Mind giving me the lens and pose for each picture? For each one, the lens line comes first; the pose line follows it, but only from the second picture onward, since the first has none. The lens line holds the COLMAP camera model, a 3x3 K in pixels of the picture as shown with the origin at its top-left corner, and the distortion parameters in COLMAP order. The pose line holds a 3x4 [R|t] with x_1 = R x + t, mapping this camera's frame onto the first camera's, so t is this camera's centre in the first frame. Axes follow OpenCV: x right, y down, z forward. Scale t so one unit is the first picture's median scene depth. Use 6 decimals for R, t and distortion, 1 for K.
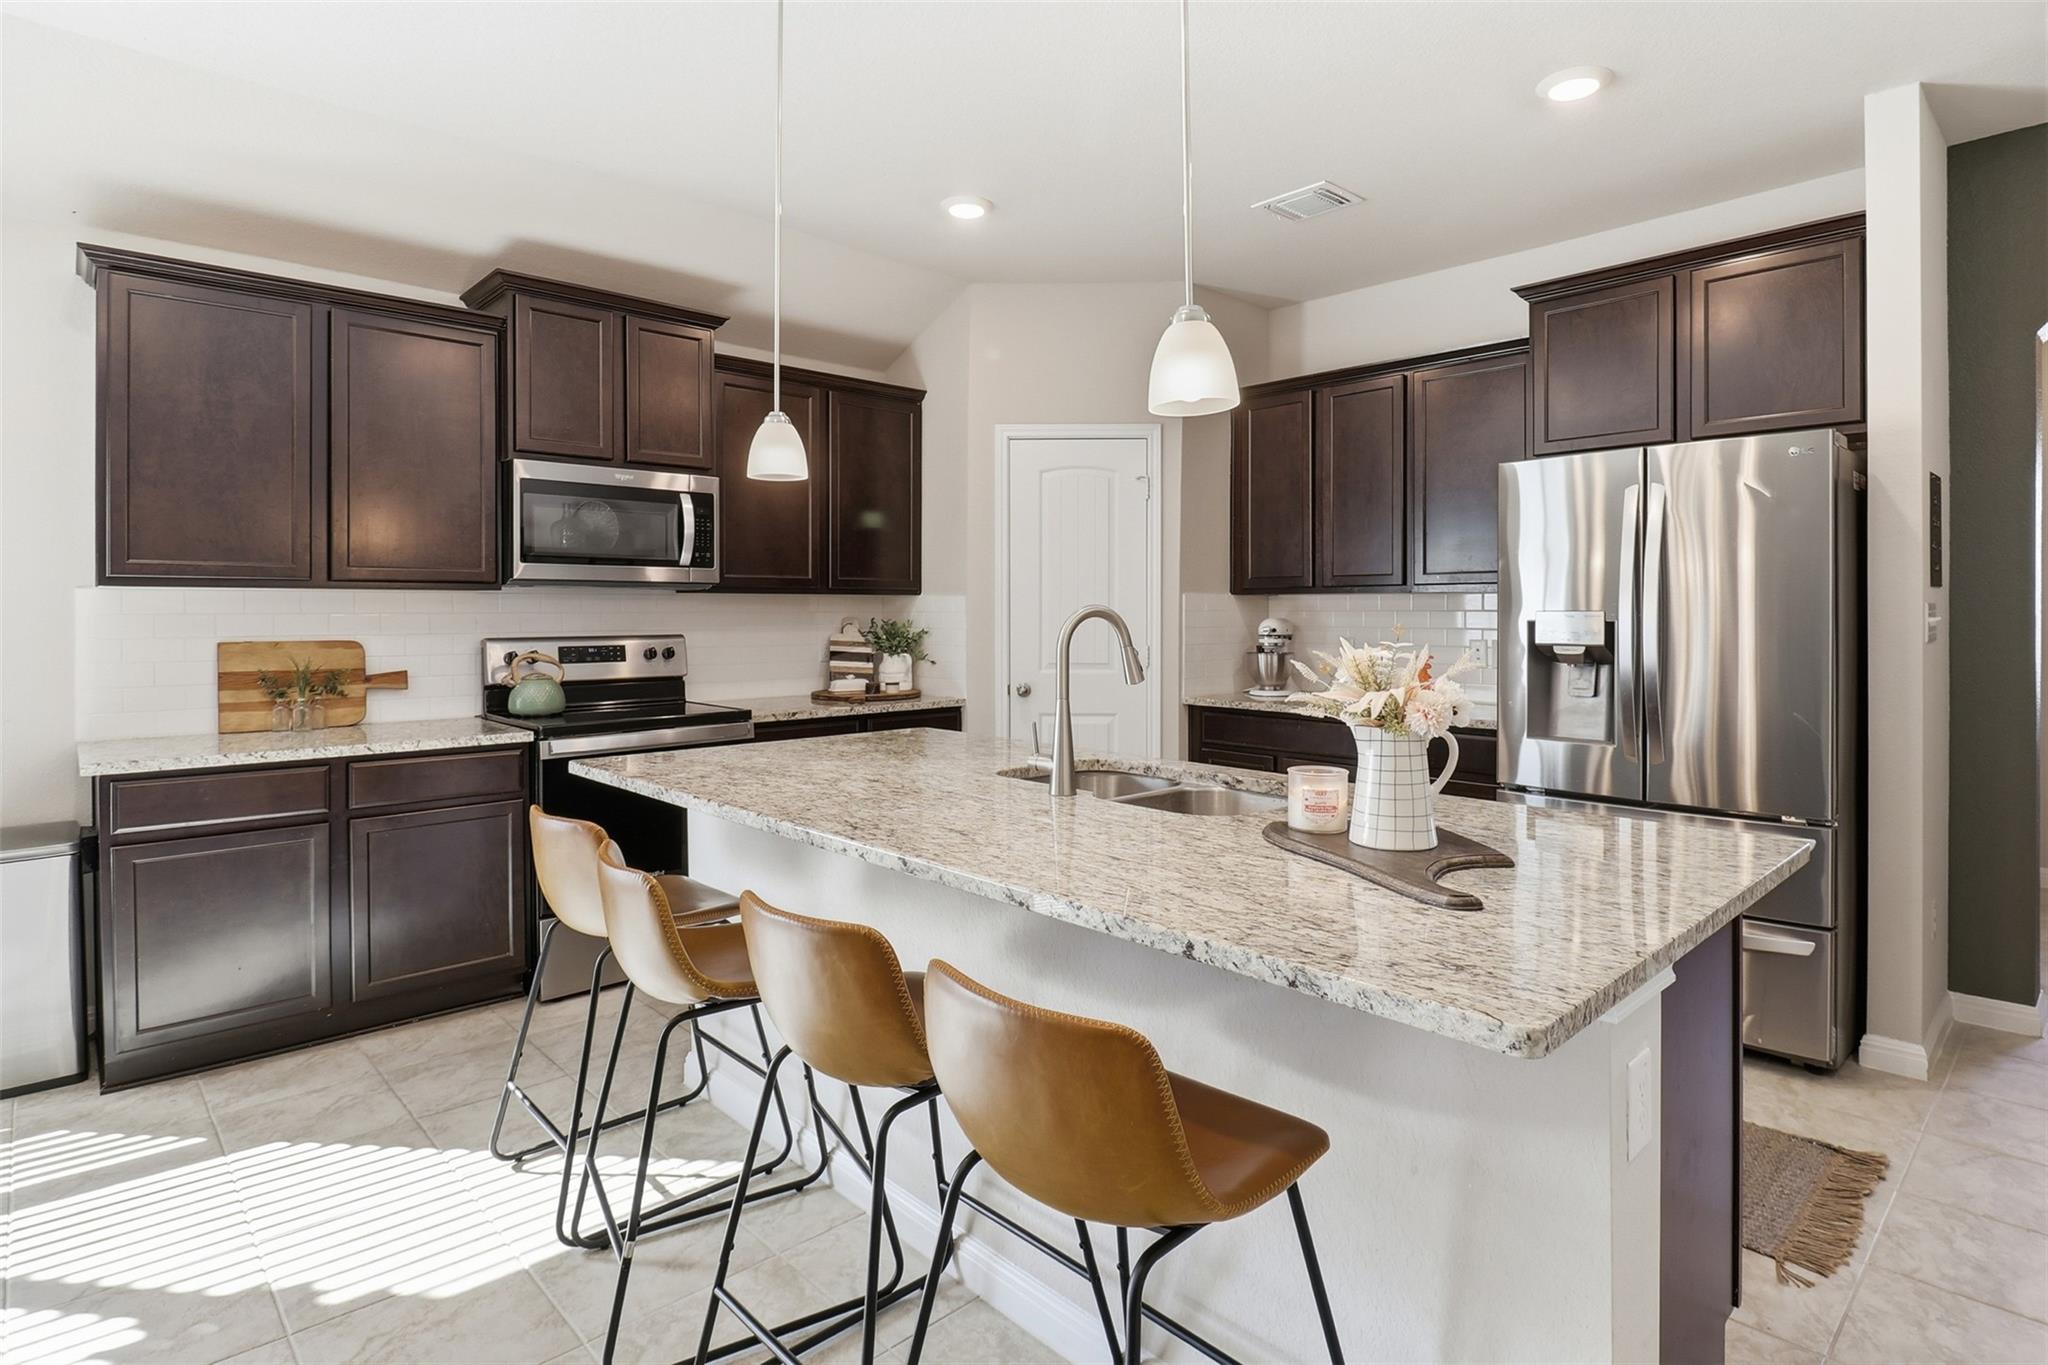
lens RADIAL K [[1068.6, 0, 1034.3], [0, 1068.6, 620.9], [0, 0, 1]] dist [0.002459, -0.013280]
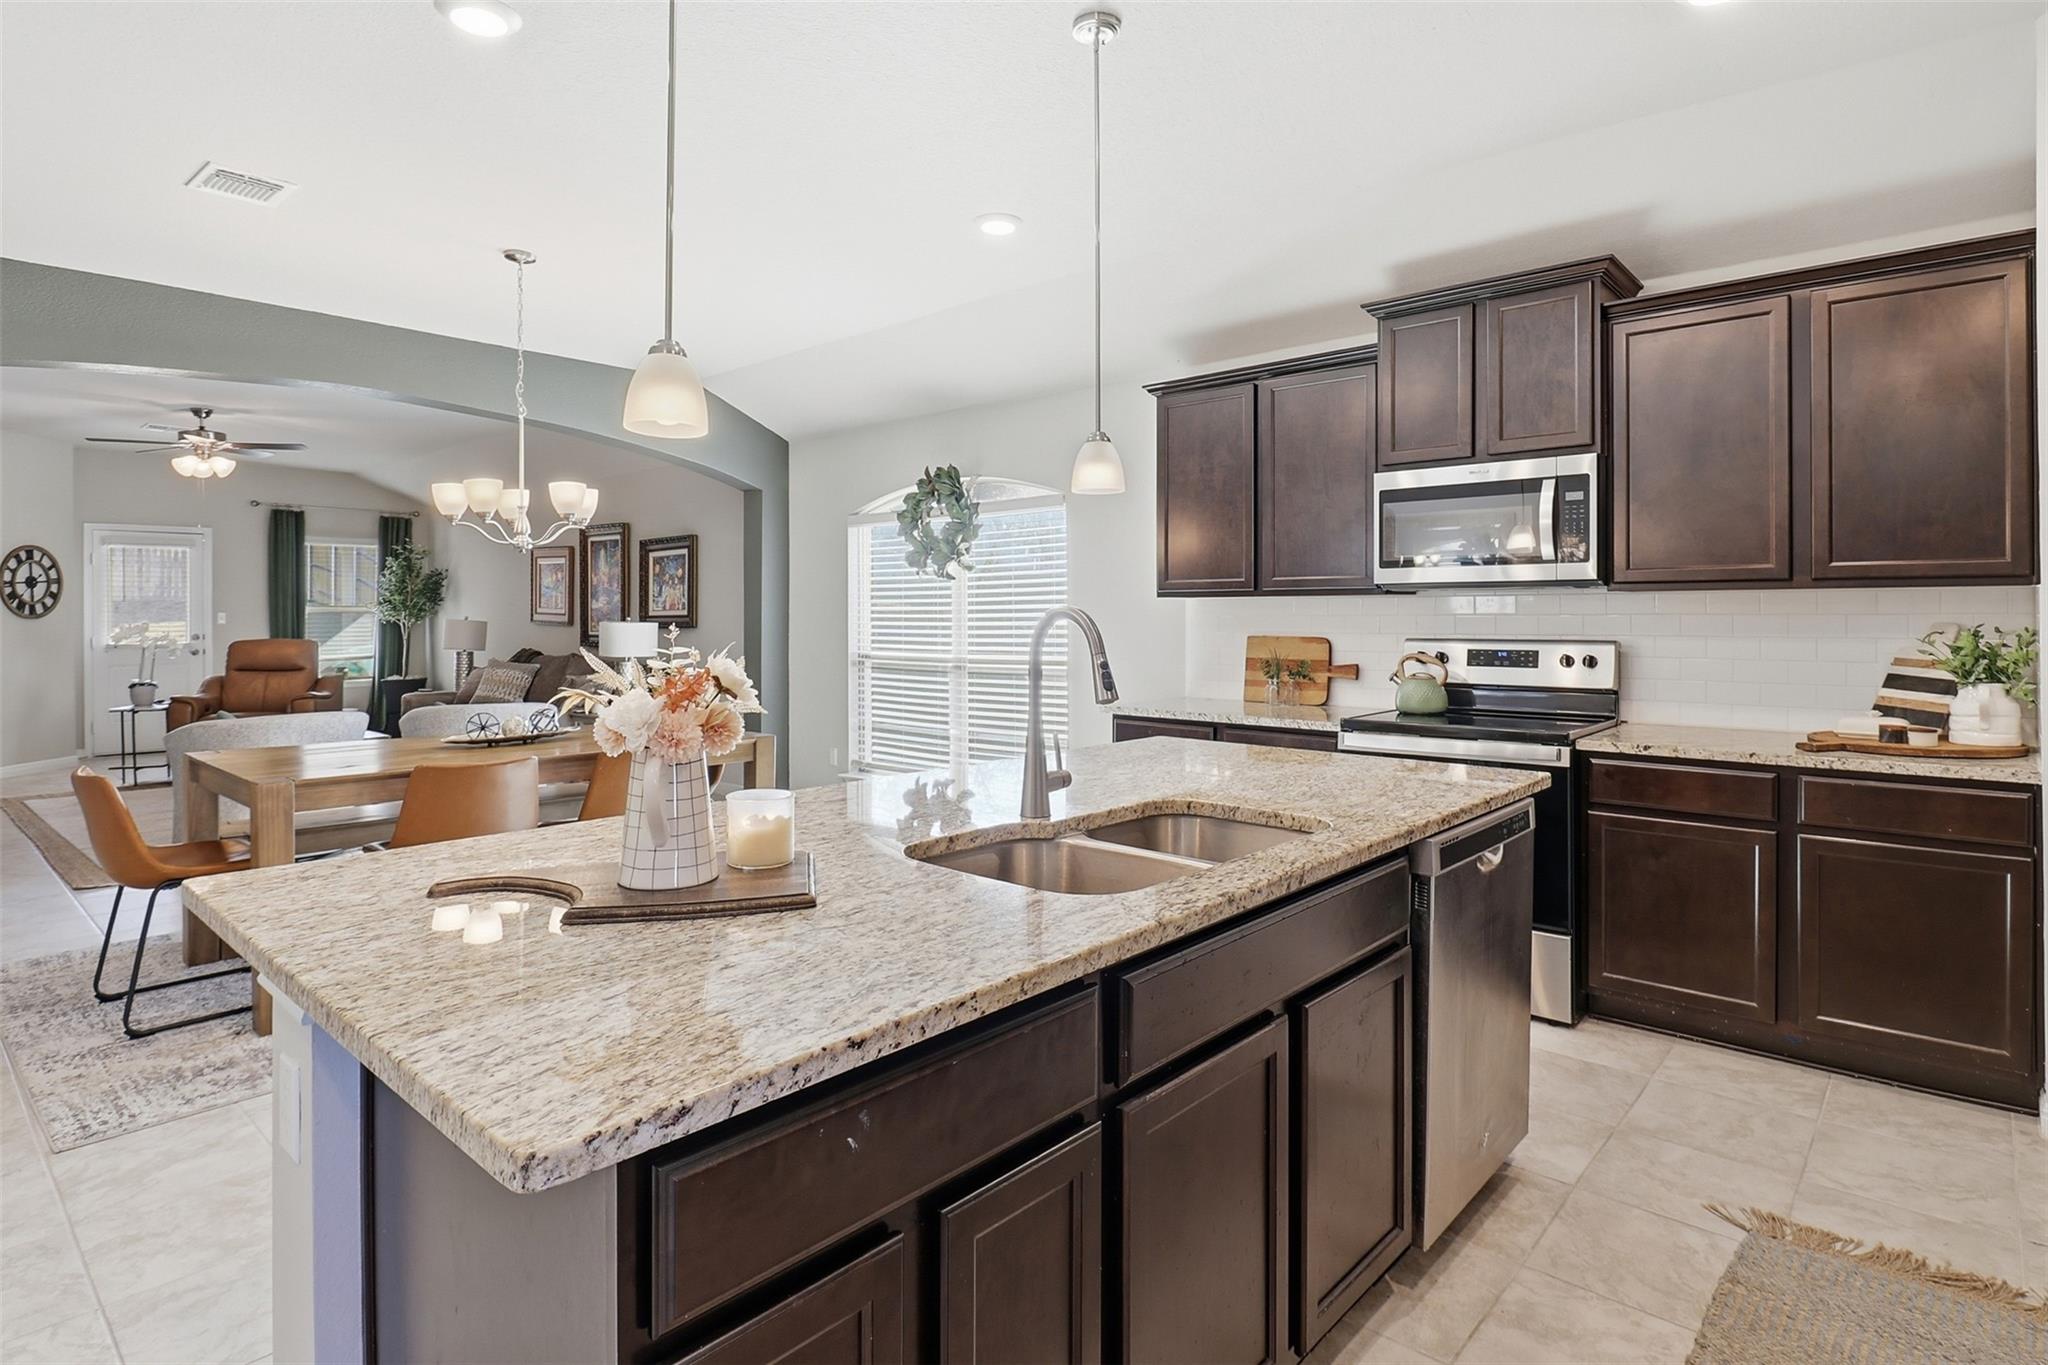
lens RADIAL K [[1068.6, 0, 1034.3], [0, 1068.6, 620.9], [0, 0, 1]] dist [0.002459, -0.013280]
pose [[0.093821, 0.006938, -0.995565, 0.559388], [-0.007577, 0.999952, 0.006255, -0.005762], [0.995560, 0.006956, 0.093869, 0.544110]]
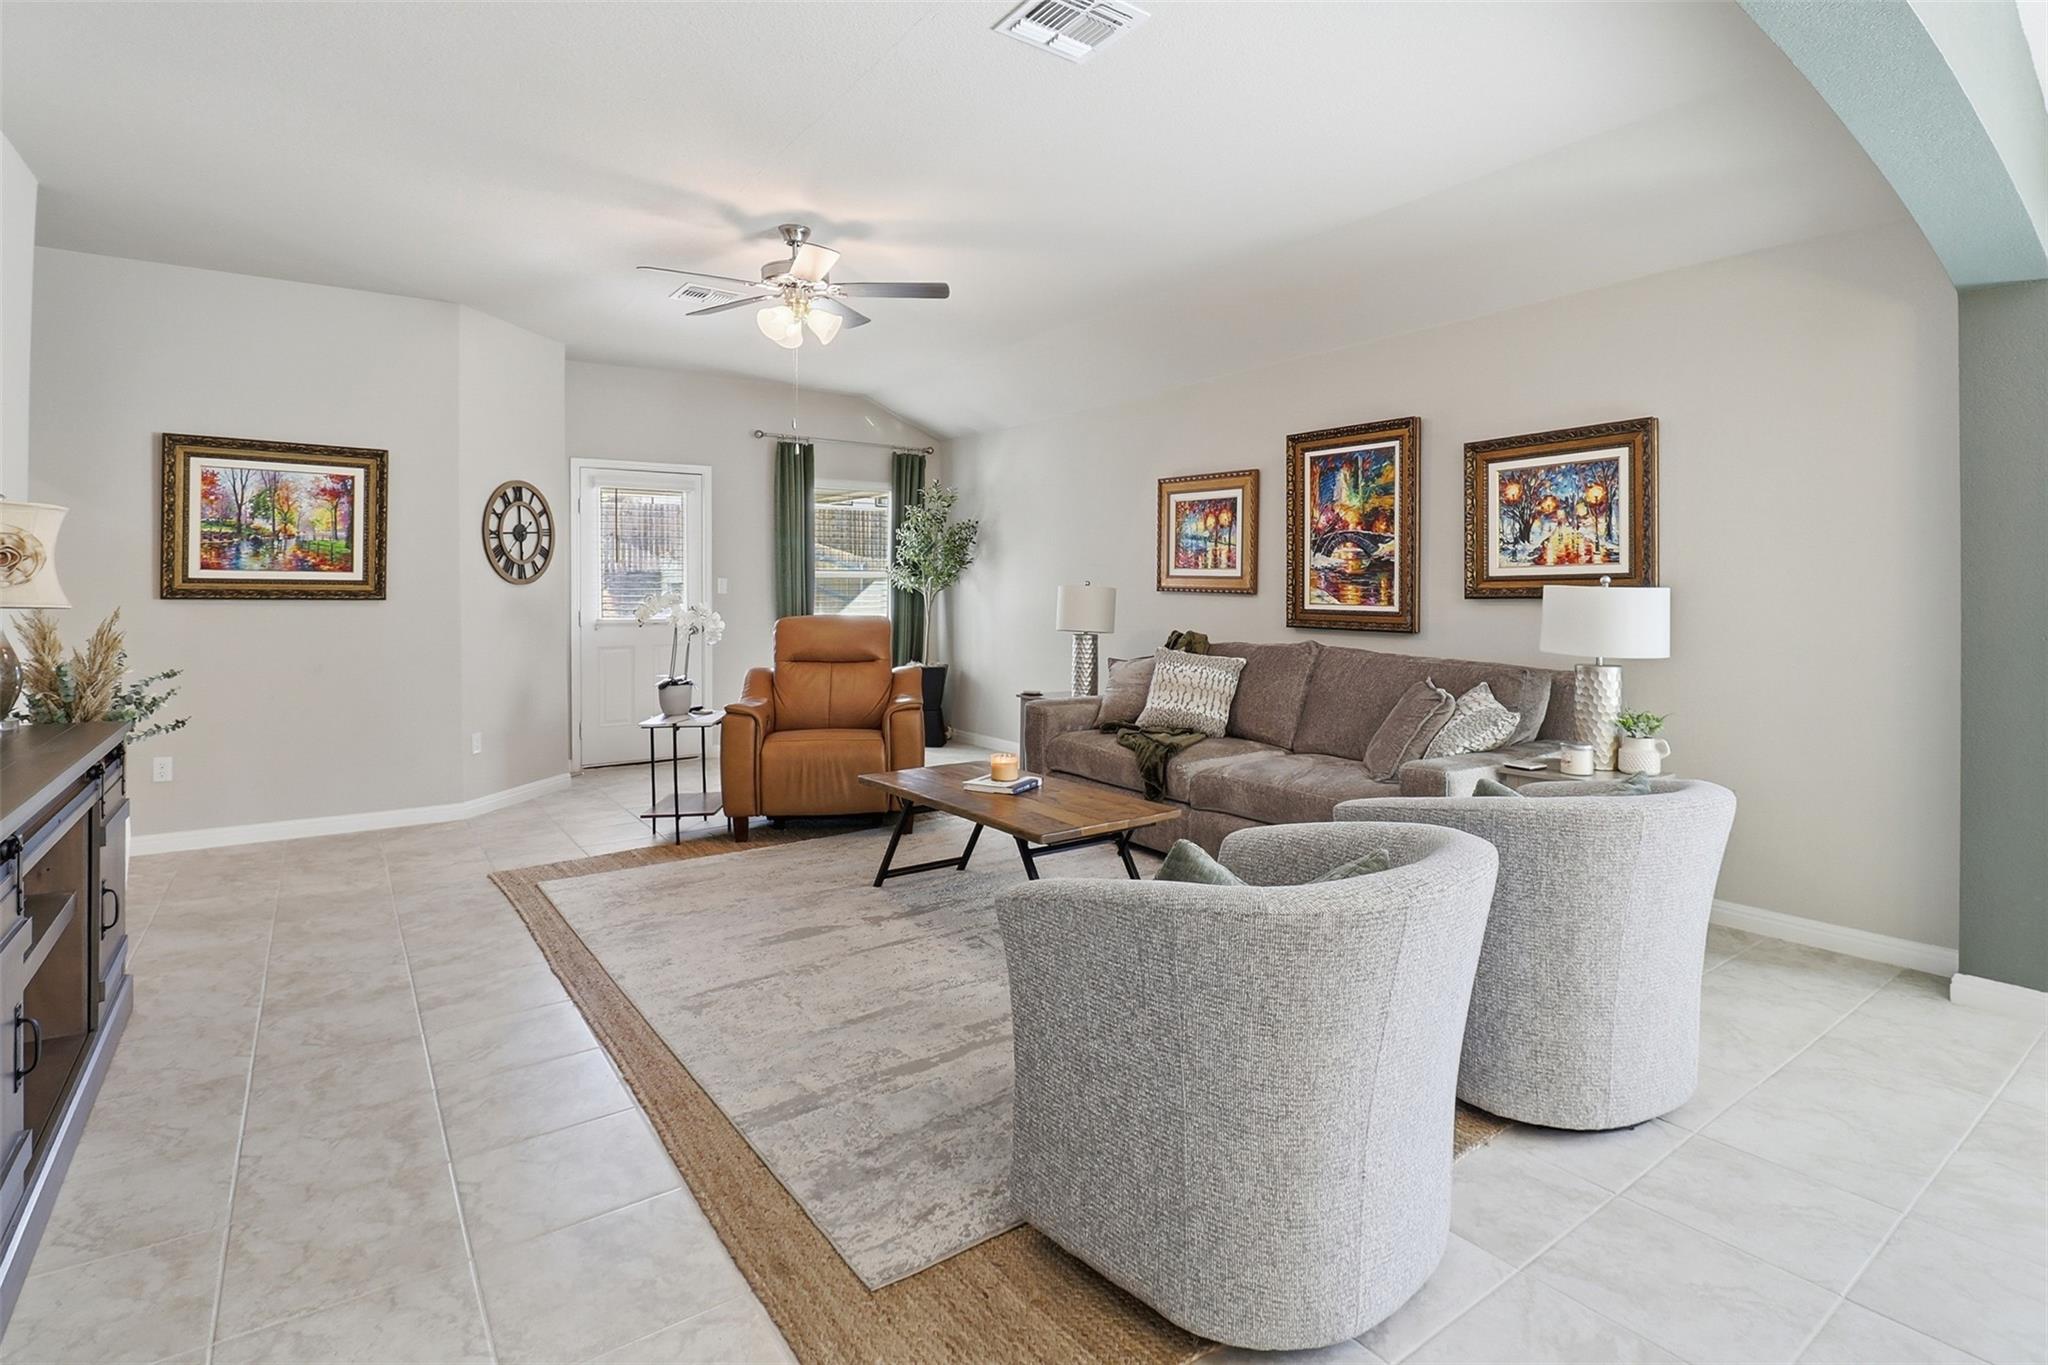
lens RADIAL K [[990.4, 0, 1040.3], [0, 990.4, 604.9], [0, 0, 1]] dist [-0.017404, -0.000348]
pose [[-0.124321, 0.017302, -0.992091, -0.545484], [-0.006462, 0.999813, 0.018247, 0.019494], [0.992221, 0.008680, -0.124186, -0.440441]]
